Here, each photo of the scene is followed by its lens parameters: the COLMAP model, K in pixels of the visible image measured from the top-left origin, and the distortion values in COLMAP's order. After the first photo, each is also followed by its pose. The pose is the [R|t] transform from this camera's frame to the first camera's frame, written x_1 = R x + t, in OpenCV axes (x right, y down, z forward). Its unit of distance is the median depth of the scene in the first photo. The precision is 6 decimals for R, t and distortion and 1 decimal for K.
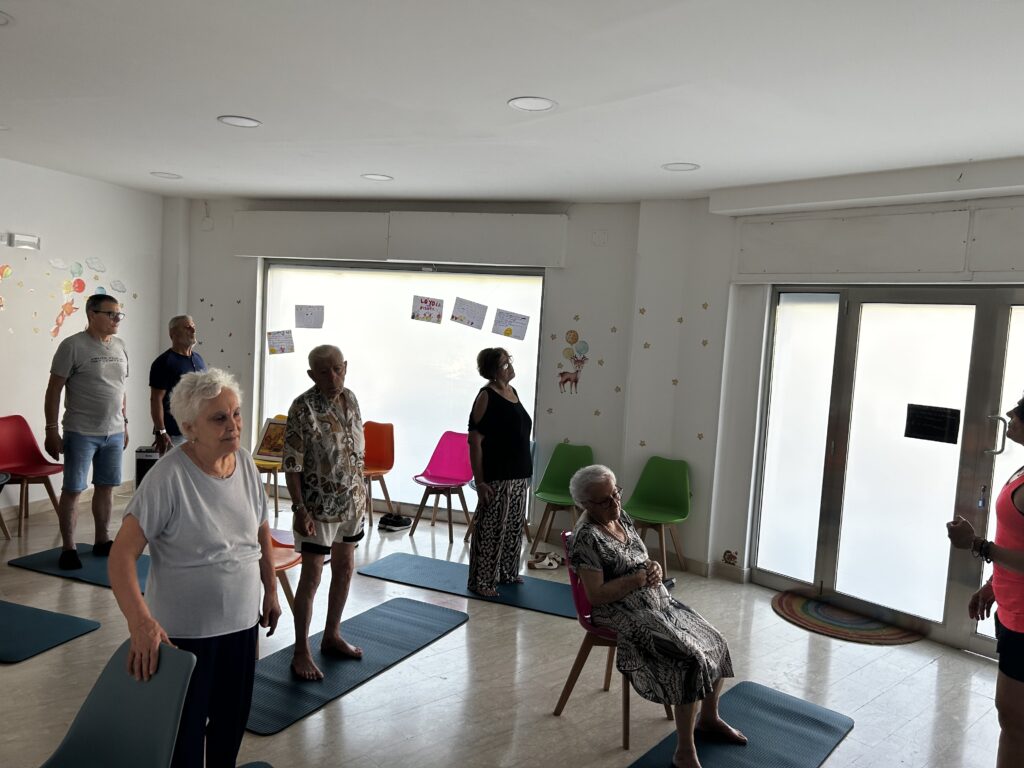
lens RADIAL K [[772.0, 0, 513.8], [0, 772.0, 390.0], [0, 0, 1]] dist [0.051345, -0.053629]
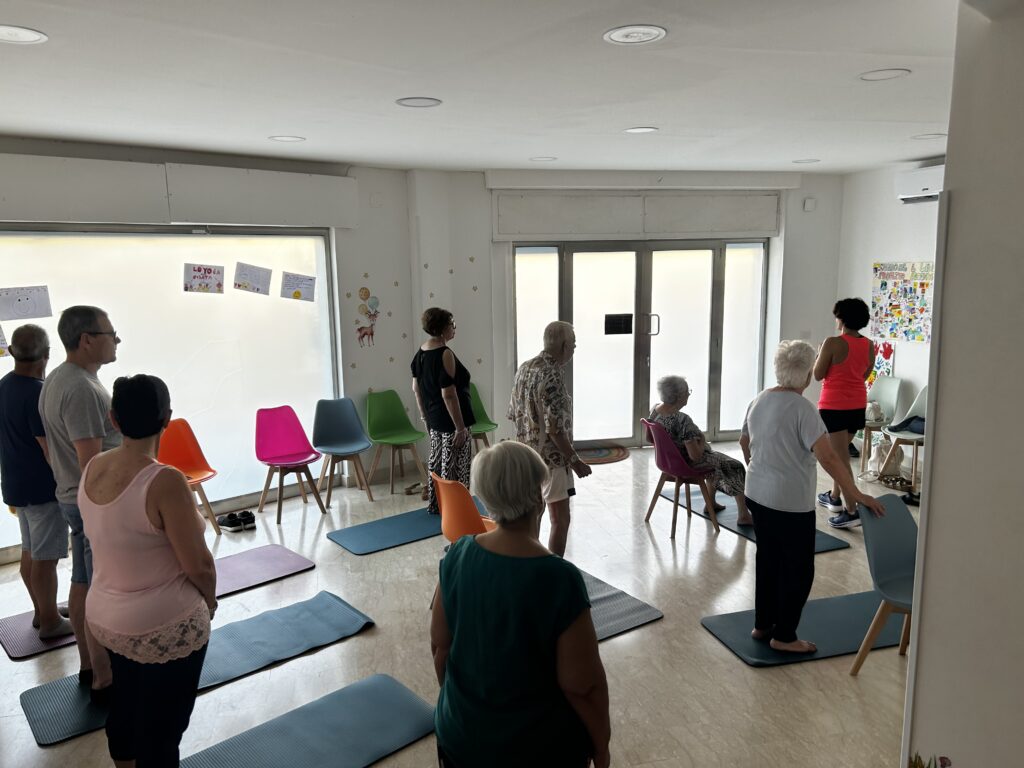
lens RADIAL K [[772.0, 0, 538.7], [0, 772.0, 416.9], [0, 0, 1]] dist [0.051345, -0.053629]
pose [[0.475317, -0.234391, 0.848018, -0.838973], [0.118023, 0.972135, 0.202544, -0.100464], [-0.871863, 0.003813, 0.489736, 0.279760]]
